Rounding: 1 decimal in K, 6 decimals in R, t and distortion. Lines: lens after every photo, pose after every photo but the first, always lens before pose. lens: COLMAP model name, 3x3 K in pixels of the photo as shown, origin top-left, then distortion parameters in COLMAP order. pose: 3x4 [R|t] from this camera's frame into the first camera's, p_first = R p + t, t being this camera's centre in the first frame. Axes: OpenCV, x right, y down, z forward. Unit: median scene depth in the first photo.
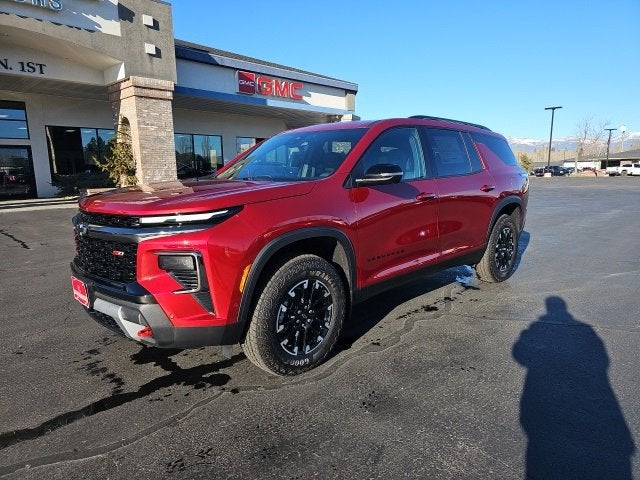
lens RADIAL K [[416.3, 0, 323.7], [0, 416.3, 240.8], [0, 0, 1]] dist [0.052868, -0.044965]
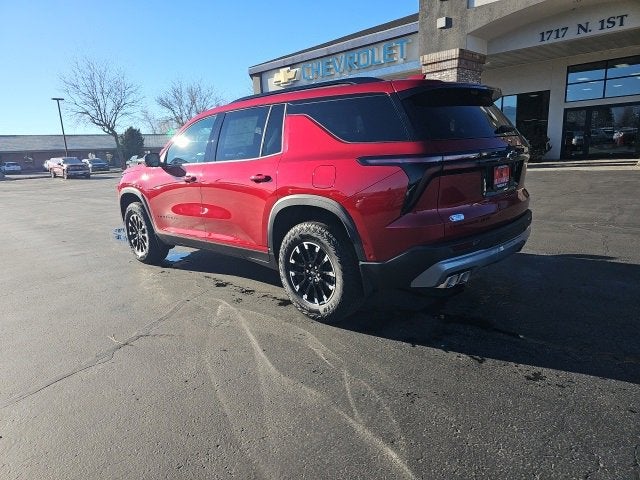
lens RADIAL K [[415.3, 0, 310.5], [0, 415.3, 239.7], [0, 0, 1]] dist [0.056096, -0.047088]
pose [[0.018325, 0.221806, -0.974919, 1.072658], [-0.113799, 0.969209, 0.218368, -0.176907], [0.993335, 0.106943, 0.043002, 0.976583]]
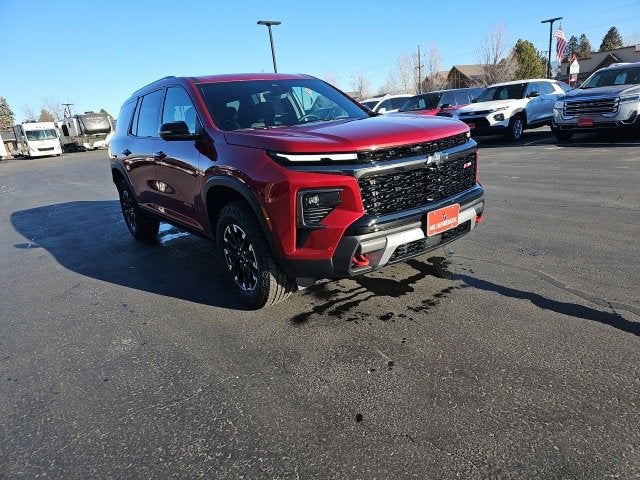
lens RADIAL K [[415.4, 0, 314.0], [0, 415.4, 237.3], [0, 0, 1]] dist [0.059309, -0.052434]
pose [[0.147041, -0.285869, 0.946920, -0.891061], [0.269056, 0.932788, 0.239823, -0.096558], [-0.951834, 0.219511, 0.214073, 0.604666]]
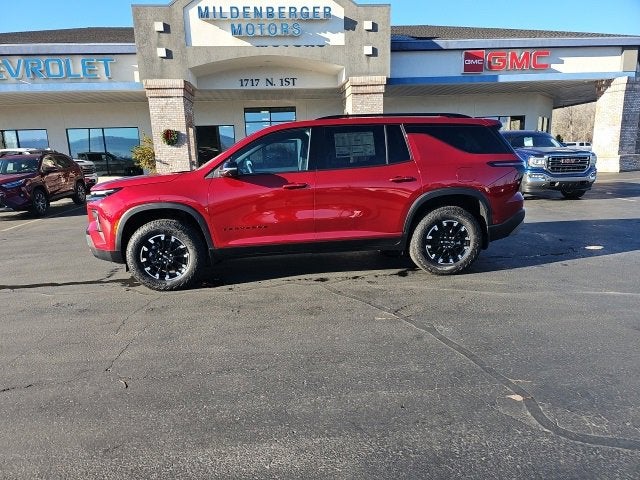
lens RADIAL K [[415.3, 0, 310.5], [0, 415.3, 239.7], [0, 0, 1]] dist [0.056096, -0.047088]
pose [[0.764758, 0.108562, -0.635106, 0.808481], [-0.082521, 0.994088, 0.070557, -0.027642], [0.639011, -0.001549, 0.769196, 0.059386]]
